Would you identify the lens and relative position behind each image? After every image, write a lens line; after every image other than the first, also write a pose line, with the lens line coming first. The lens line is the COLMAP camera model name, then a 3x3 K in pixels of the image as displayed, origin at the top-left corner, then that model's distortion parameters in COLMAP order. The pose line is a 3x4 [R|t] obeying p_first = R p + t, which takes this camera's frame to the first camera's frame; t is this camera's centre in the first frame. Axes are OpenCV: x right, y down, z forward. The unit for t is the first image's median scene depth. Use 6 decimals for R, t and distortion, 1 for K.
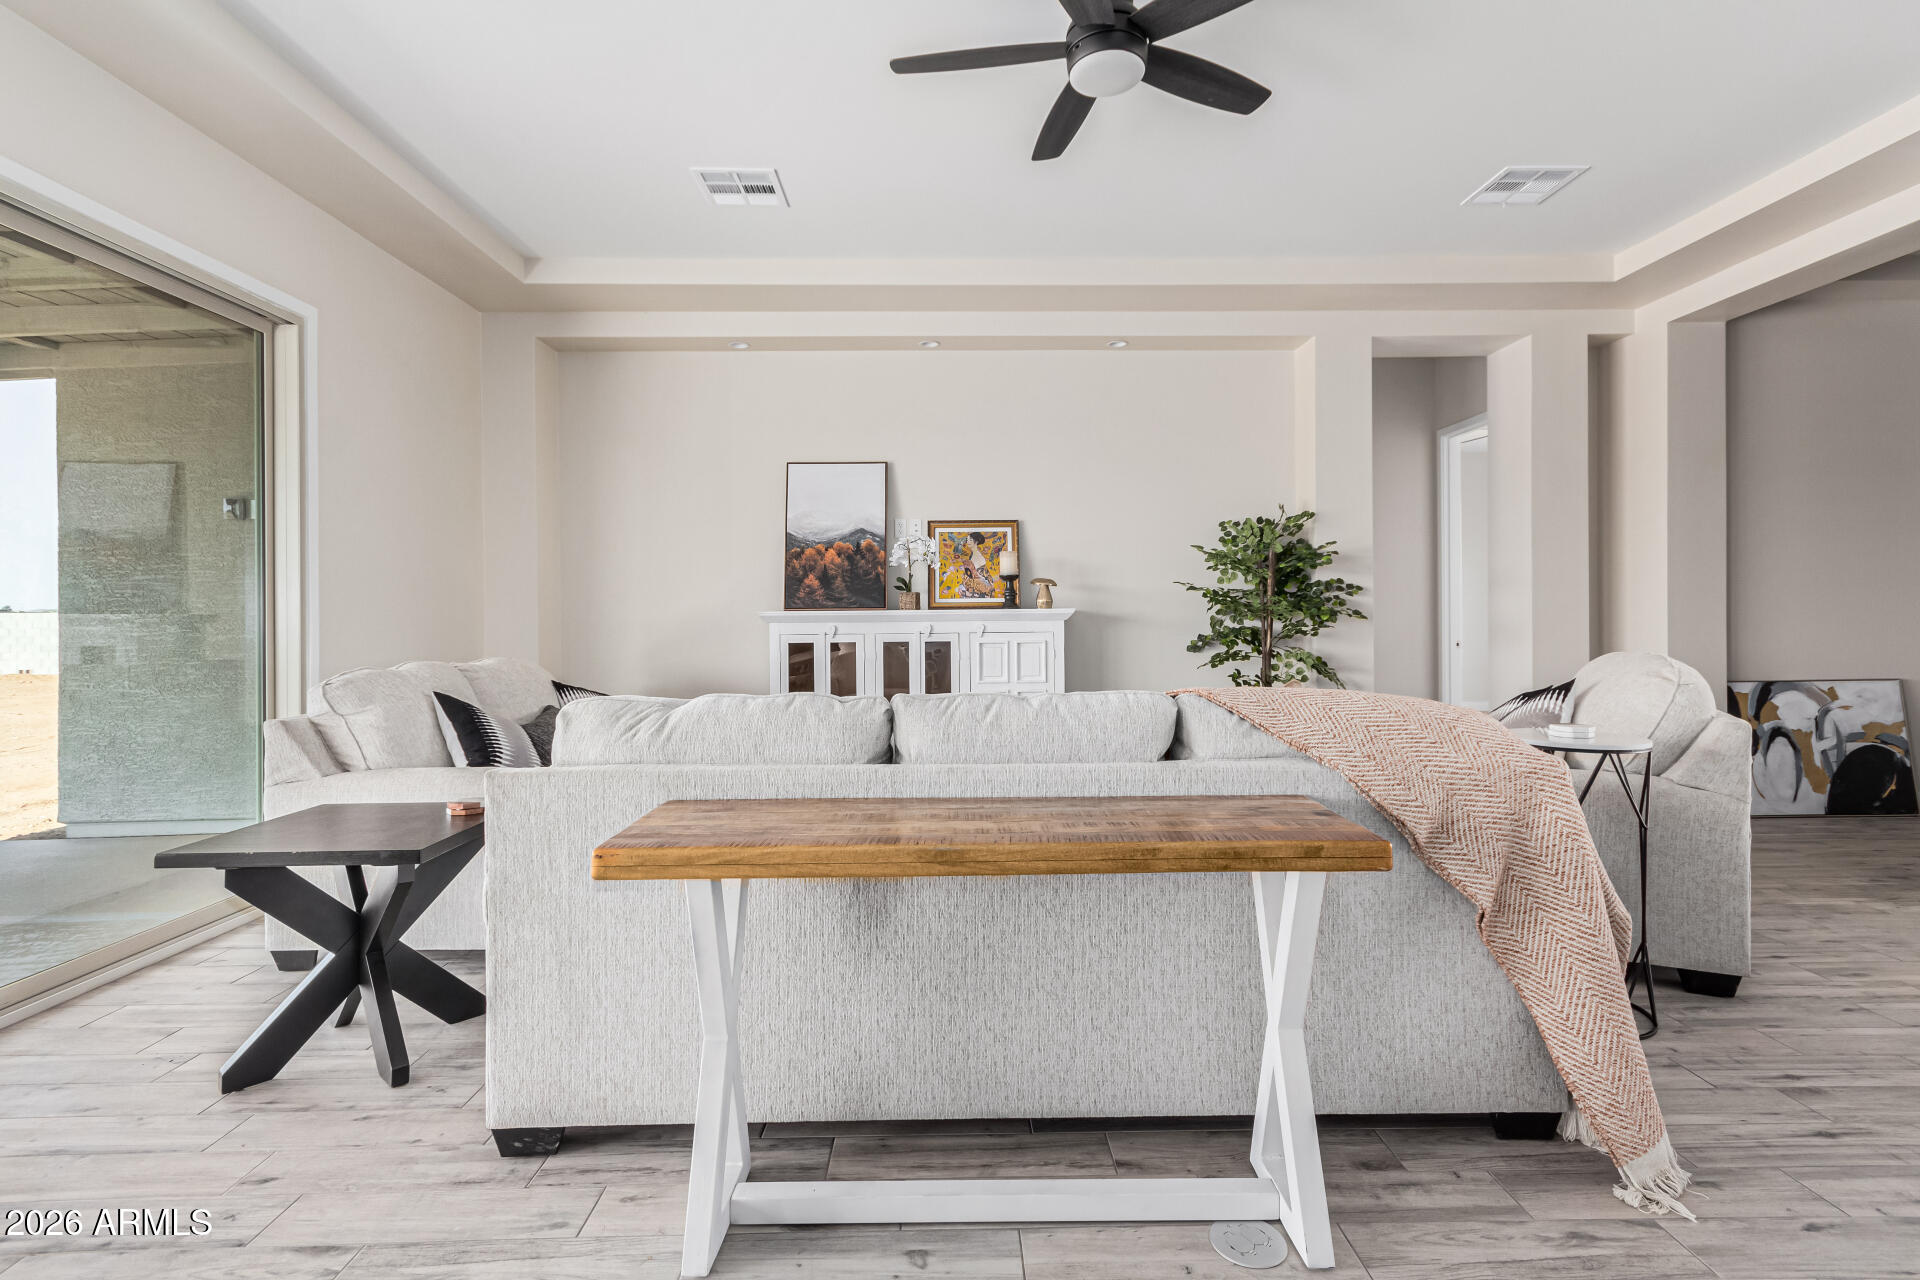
lens RADIAL K [[899.8, 0, 961.6], [0, 899.8, 620.6], [0, 0, 1]] dist [0.004228, 0.001379]
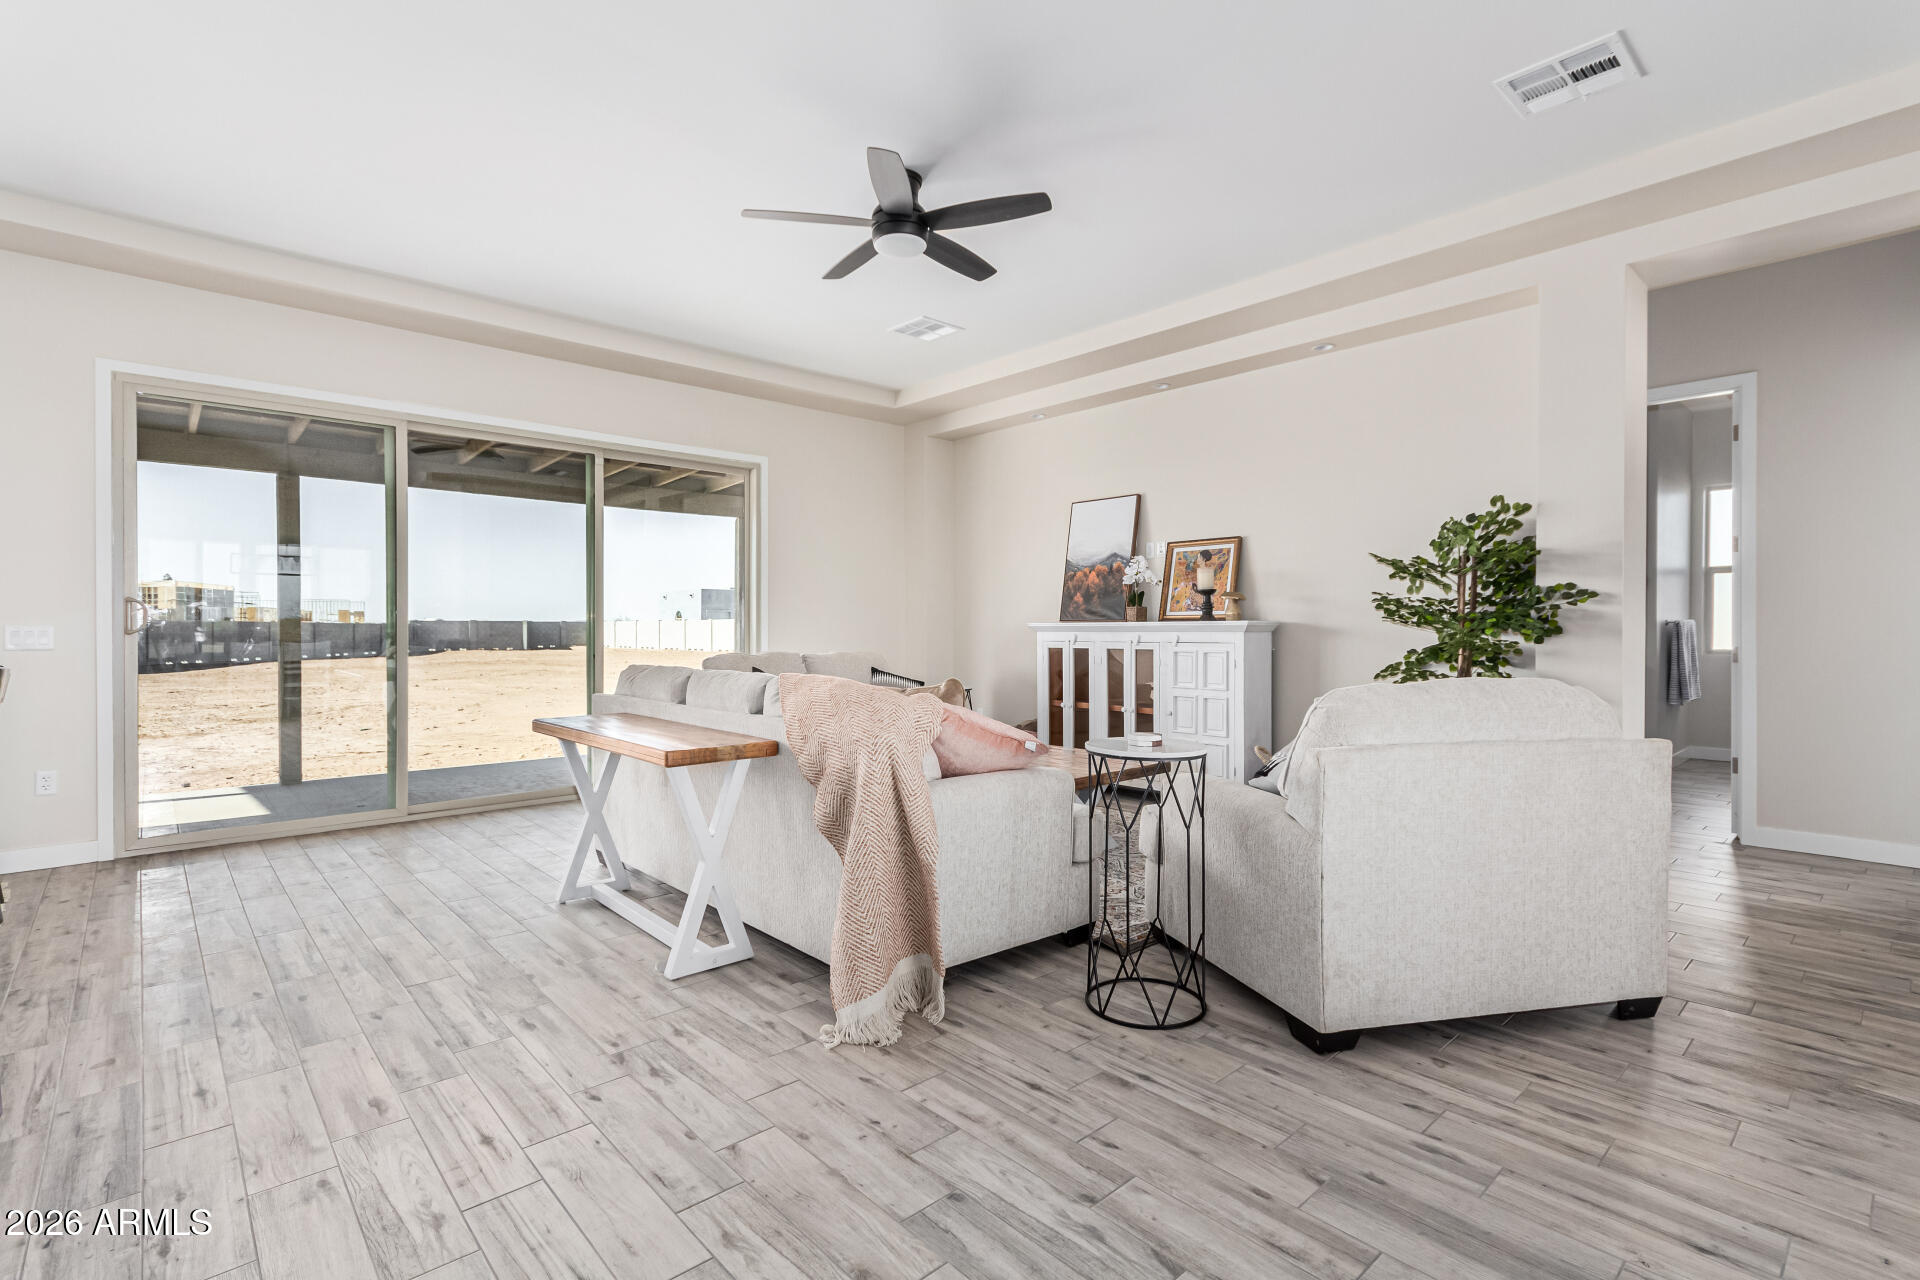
lens RADIAL K [[899.8, 0, 961.3], [0, 899.8, 635.7], [0, 0, 1]] dist [0.004228, 0.001379]
pose [[0.658472, 0.012887, -0.752495, 0.670762], [-0.006872, 0.999915, 0.011110, -0.005520], [0.752574, -0.002145, 0.658504, 0.070268]]
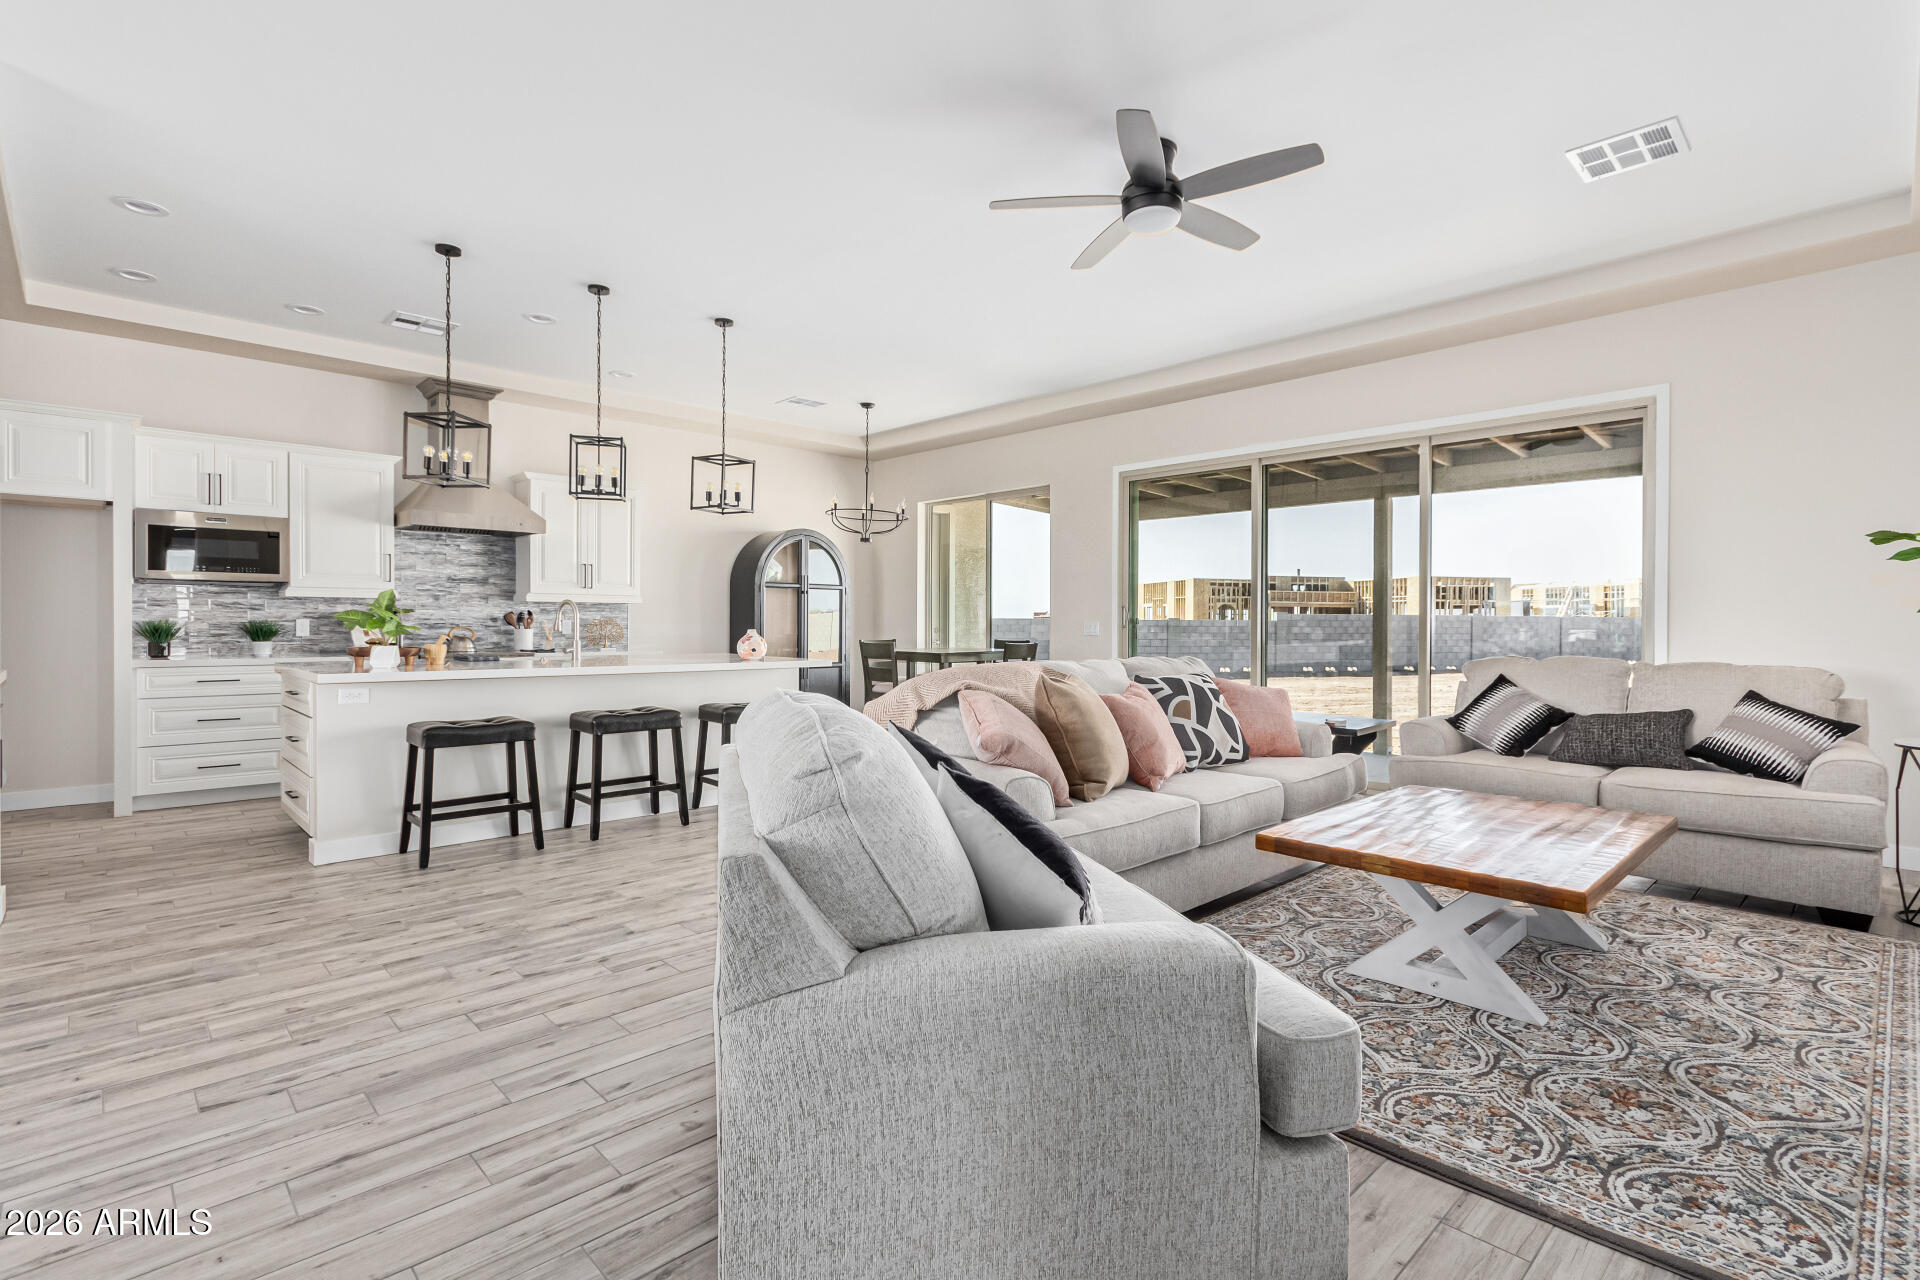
lens RADIAL K [[899.8, 0, 946.8], [0, 899.8, 635.1], [0, 0, 1]] dist [0.004228, 0.001379]
pose [[-0.741469, 0.011631, -0.670886, 0.667969], [-0.001855, 0.999810, 0.019384, -0.007310], [0.670984, 0.015617, -0.741307, 0.927007]]
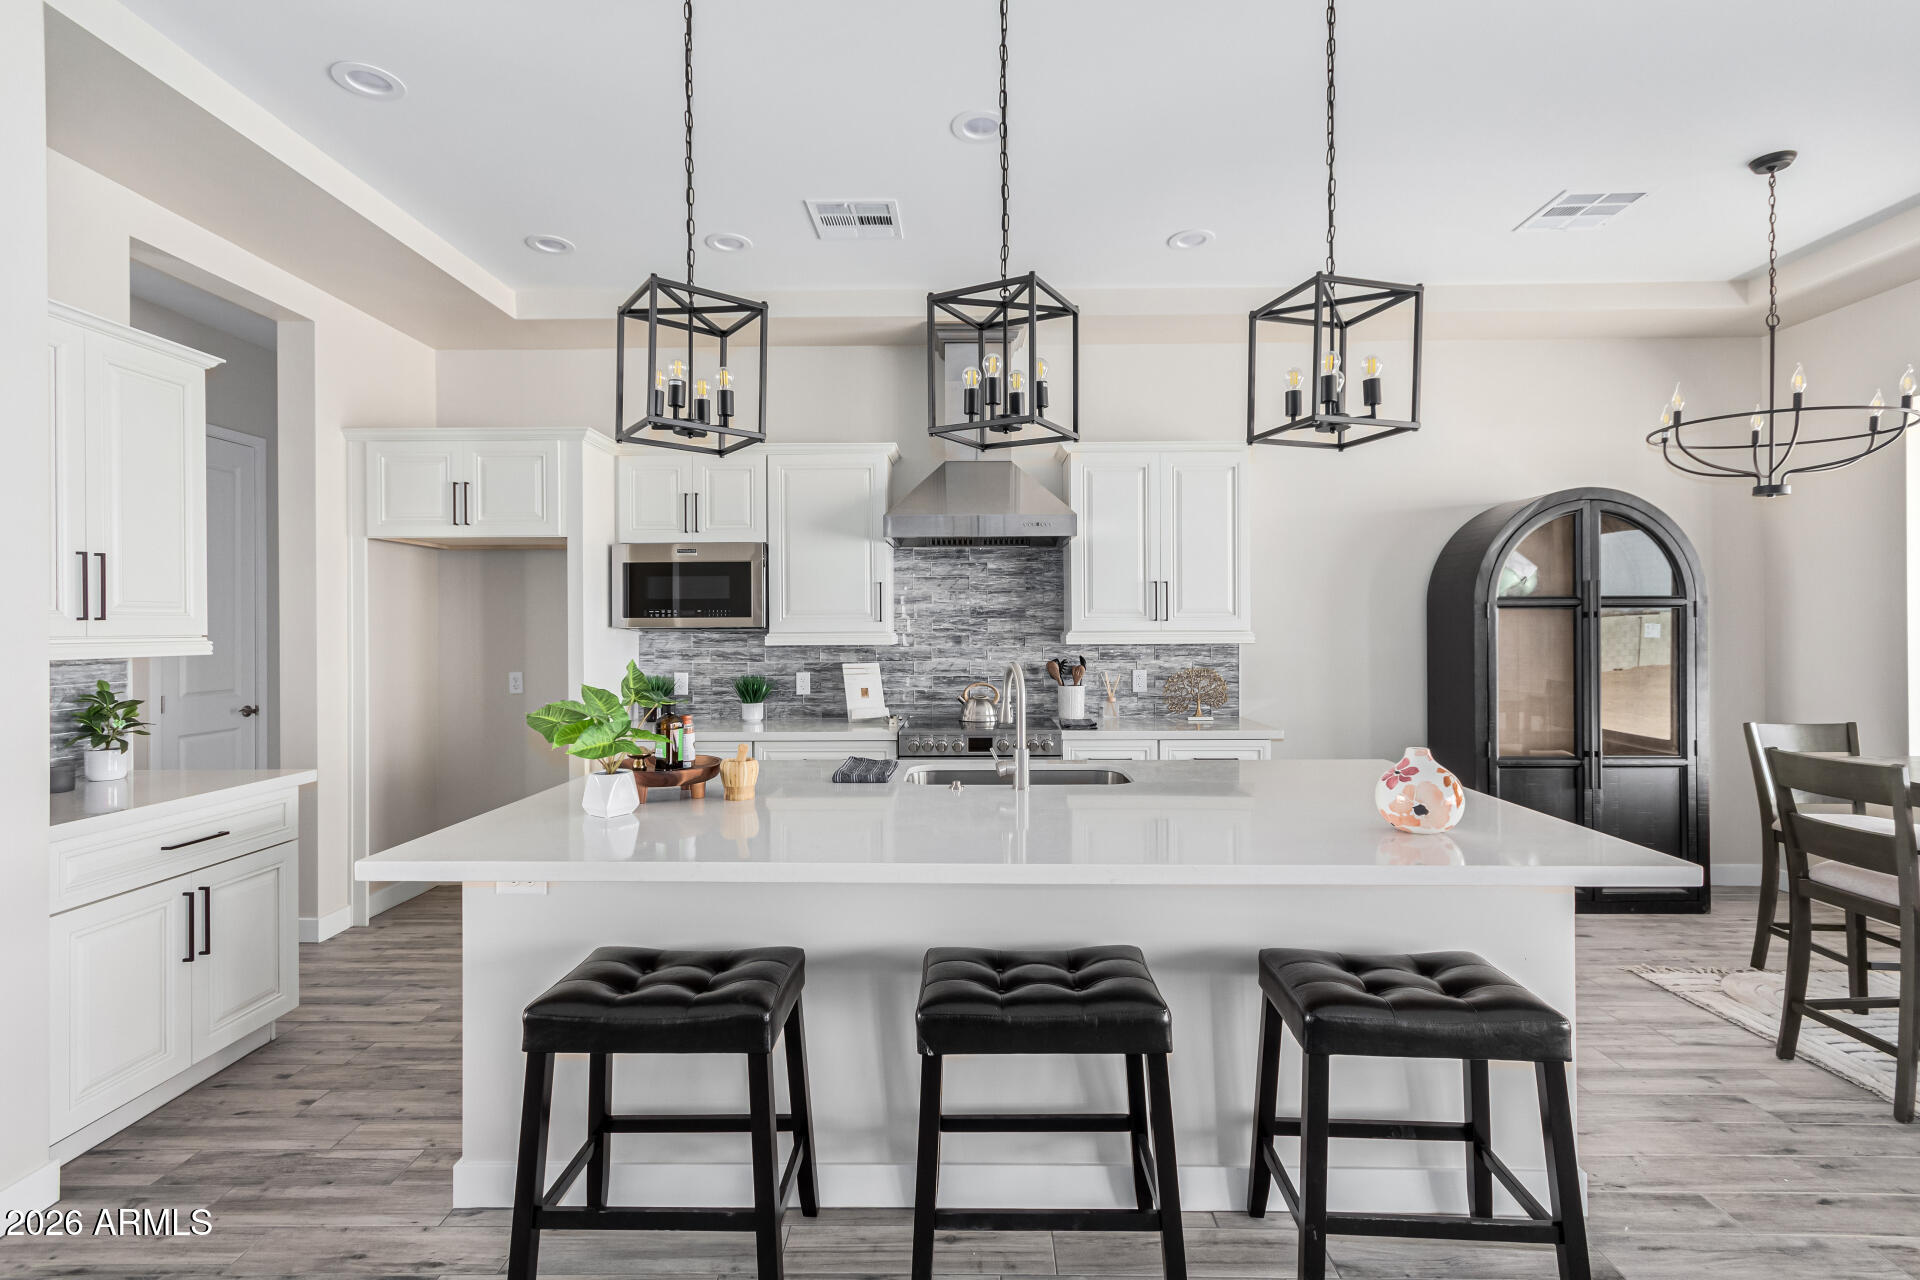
lens RADIAL K [[899.8, 0, 957.1], [0, 899.8, 624.7], [0, 0, 1]] dist [0.004228, 0.001379]
pose [[-0.999346, 0.011855, 0.034167, 0.292070], [0.011783, 0.999928, -0.002323, -0.050122], [-0.034192, -0.001919, -0.999413, 0.351863]]
